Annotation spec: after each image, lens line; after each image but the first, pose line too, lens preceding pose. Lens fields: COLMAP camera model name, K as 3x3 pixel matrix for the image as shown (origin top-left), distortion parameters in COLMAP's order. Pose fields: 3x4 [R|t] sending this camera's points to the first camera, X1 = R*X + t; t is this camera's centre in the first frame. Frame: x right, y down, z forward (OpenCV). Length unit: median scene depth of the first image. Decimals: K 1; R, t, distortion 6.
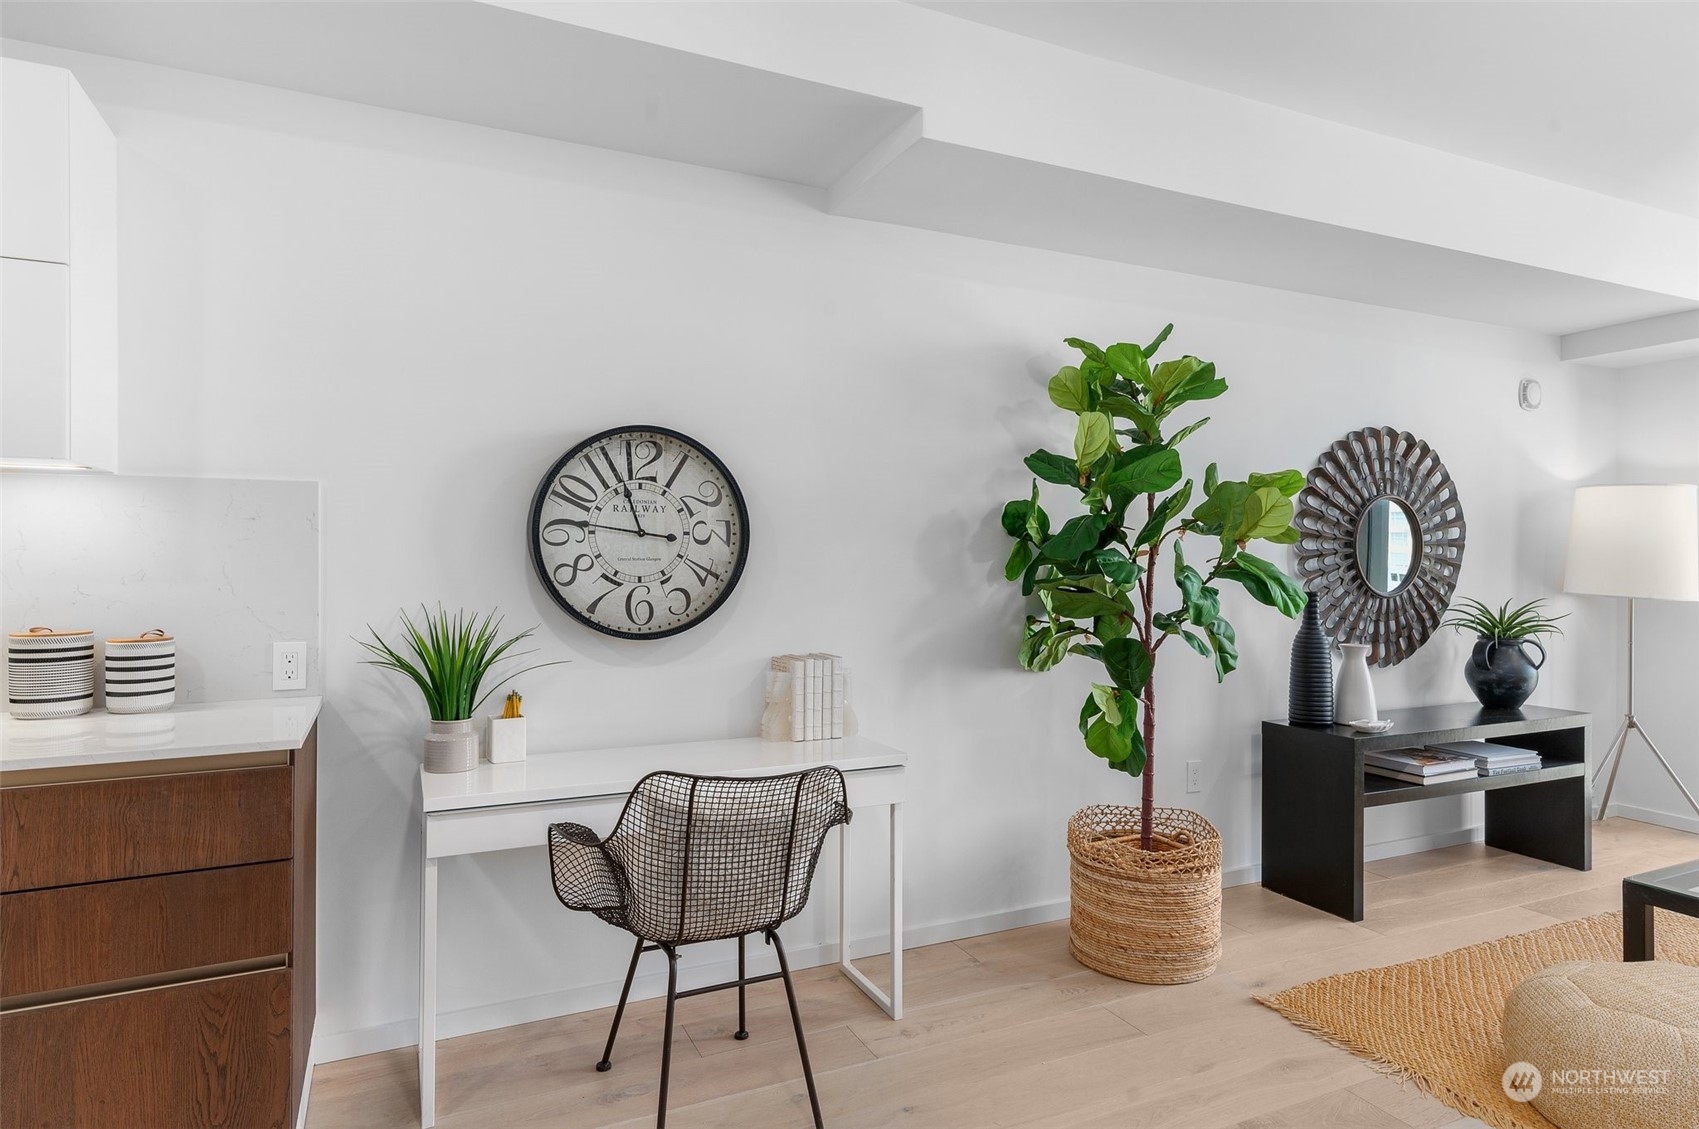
lens RADIAL K [[971.8, 0, 865.3], [0, 971.8, 561.0], [0, 0, 1]] dist [0.025111, 0.001327]
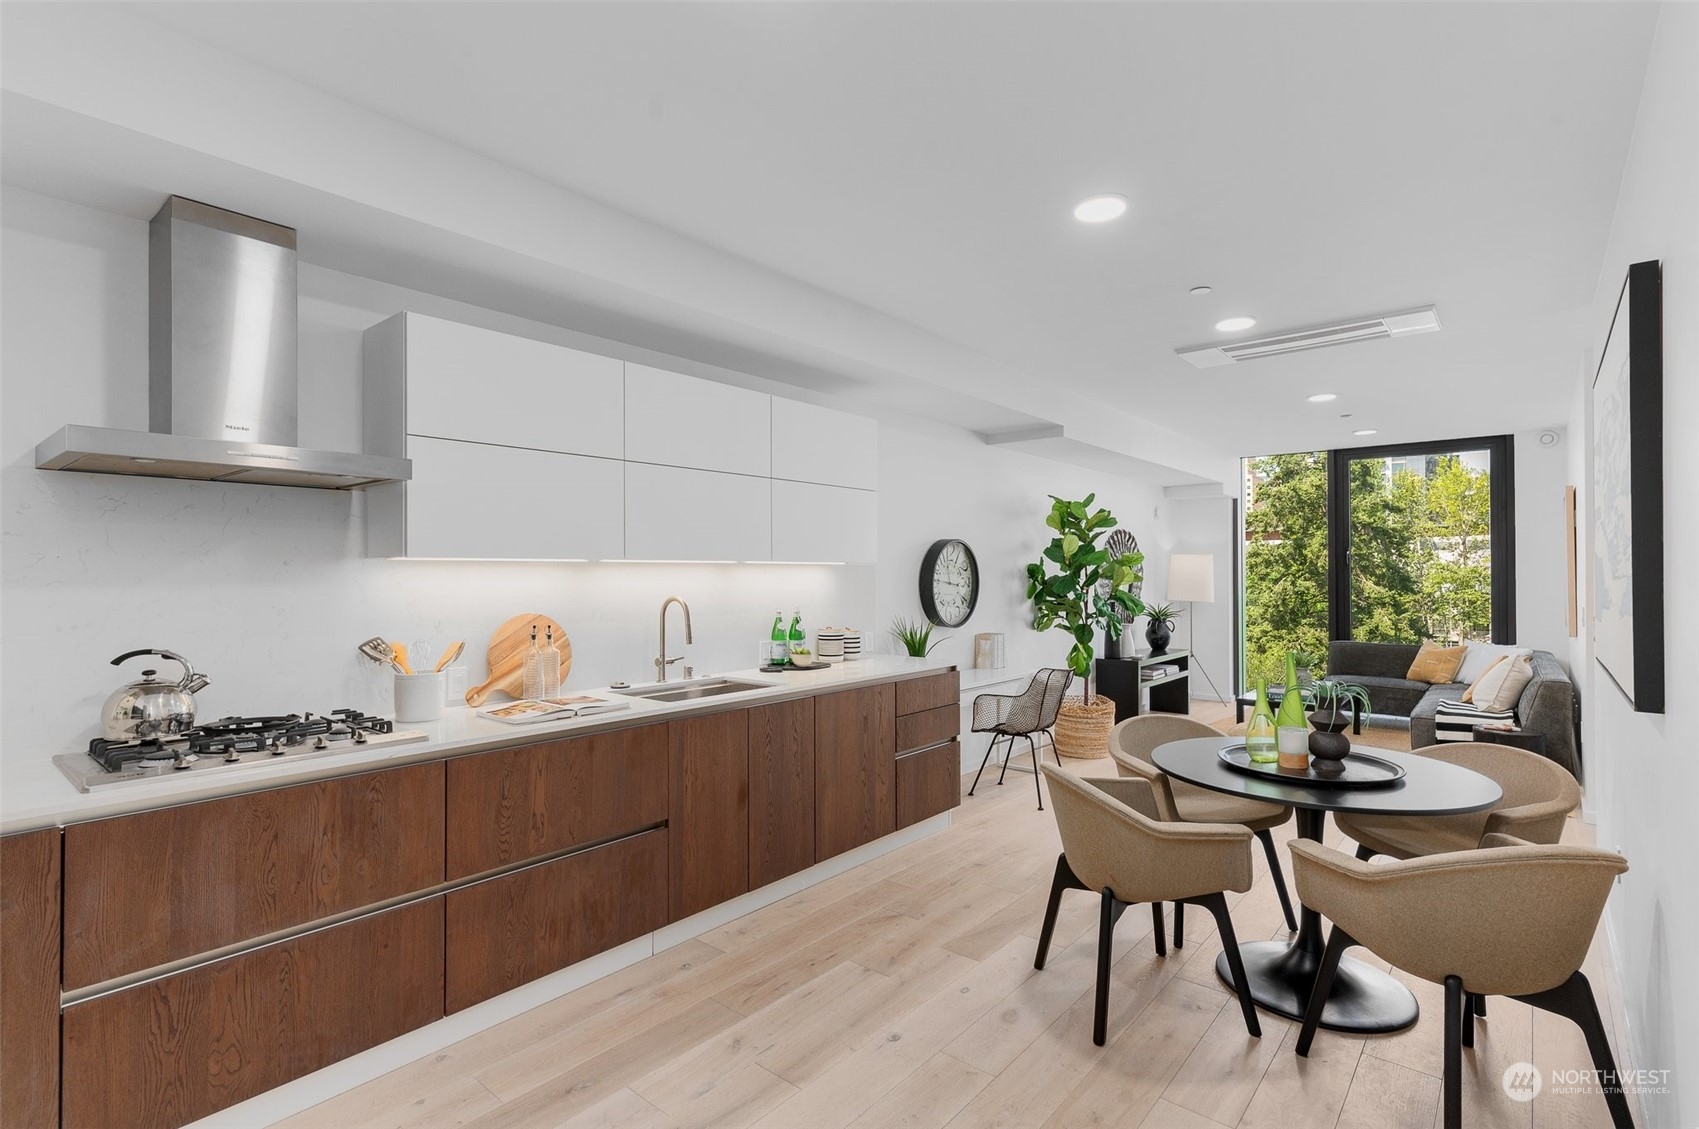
lens RADIAL K [[820.4, 0, 849.5], [0, 820.4, 564.5], [0, 0, 1]] dist [0.011952, 0.000404]
pose [[0.910585, 0.000159, 0.413322, -0.845696], [0.004495, 0.999937, -0.010287, -0.036276], [-0.413297, 0.011225, 0.910527, -0.482427]]
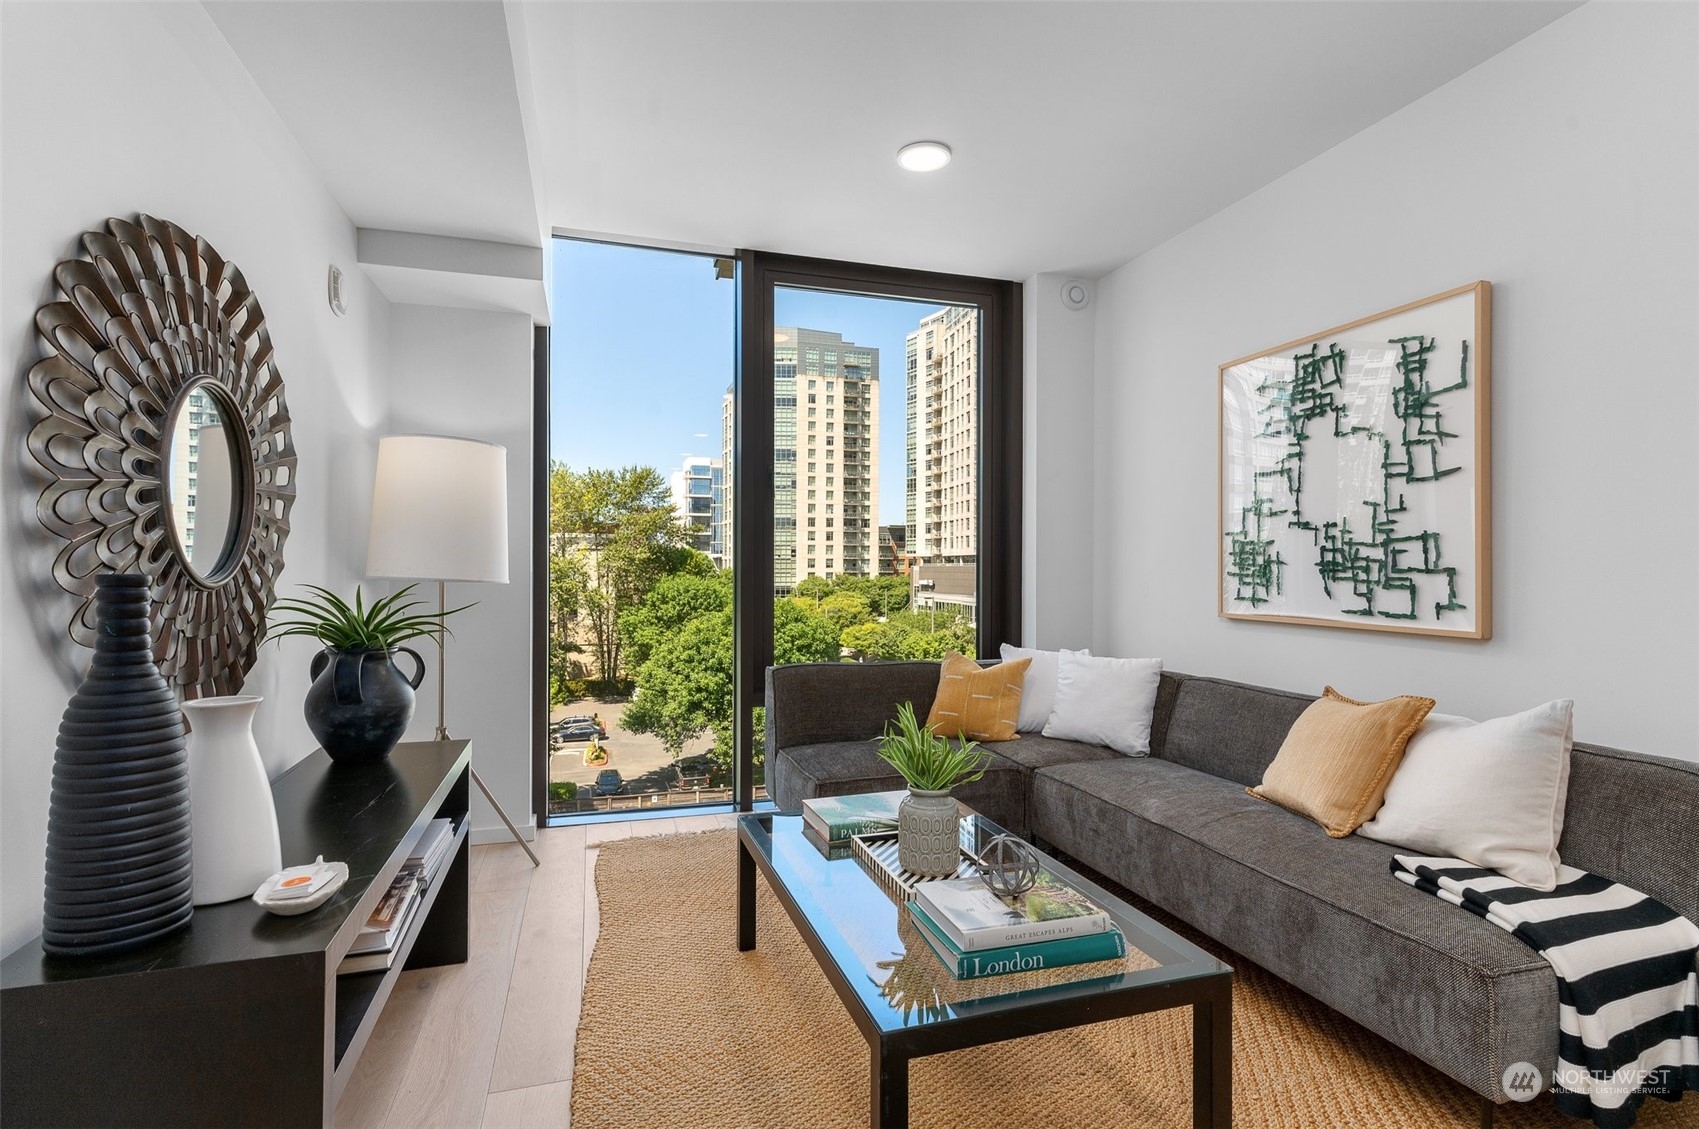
lens RADIAL K [[827.2, 0, 839.1], [0, 827.2, 567.6], [0, 0, 1]] dist [0.006451, 0.000792]
pose [[0.164491, -0.002257, 0.986376, 0.179497], [-0.005098, 0.999982, 0.003138, 0.024078], [-0.986365, -0.005545, 0.164477, 0.631068]]
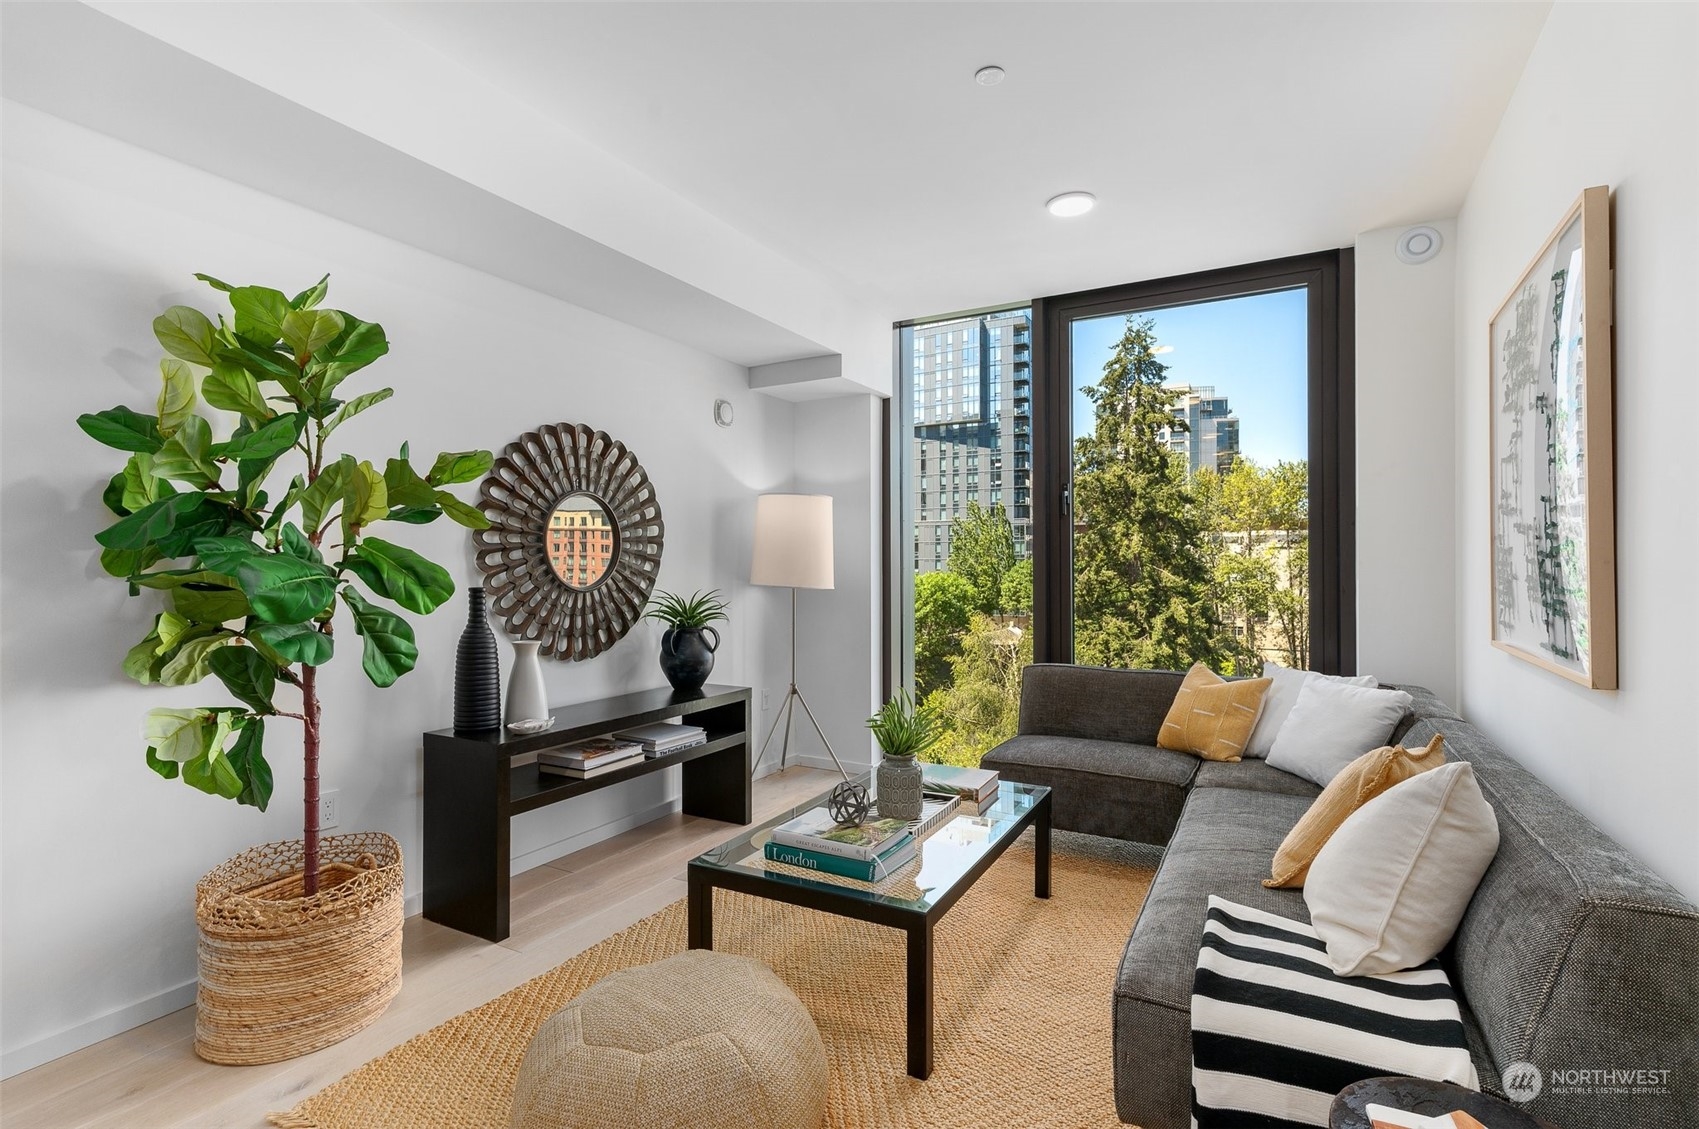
lens RADIAL K [[807.0, 0, 822.4], [0, 807.0, 566.4], [0, 0, 1]] dist [-0.003691, 0.000391]
pose [[0.836553, -0.004539, 0.547867, 0.285453], [0.003981, 0.999990, 0.002206, 0.010288], [-0.547872, 0.000336, 0.836562, 0.162368]]
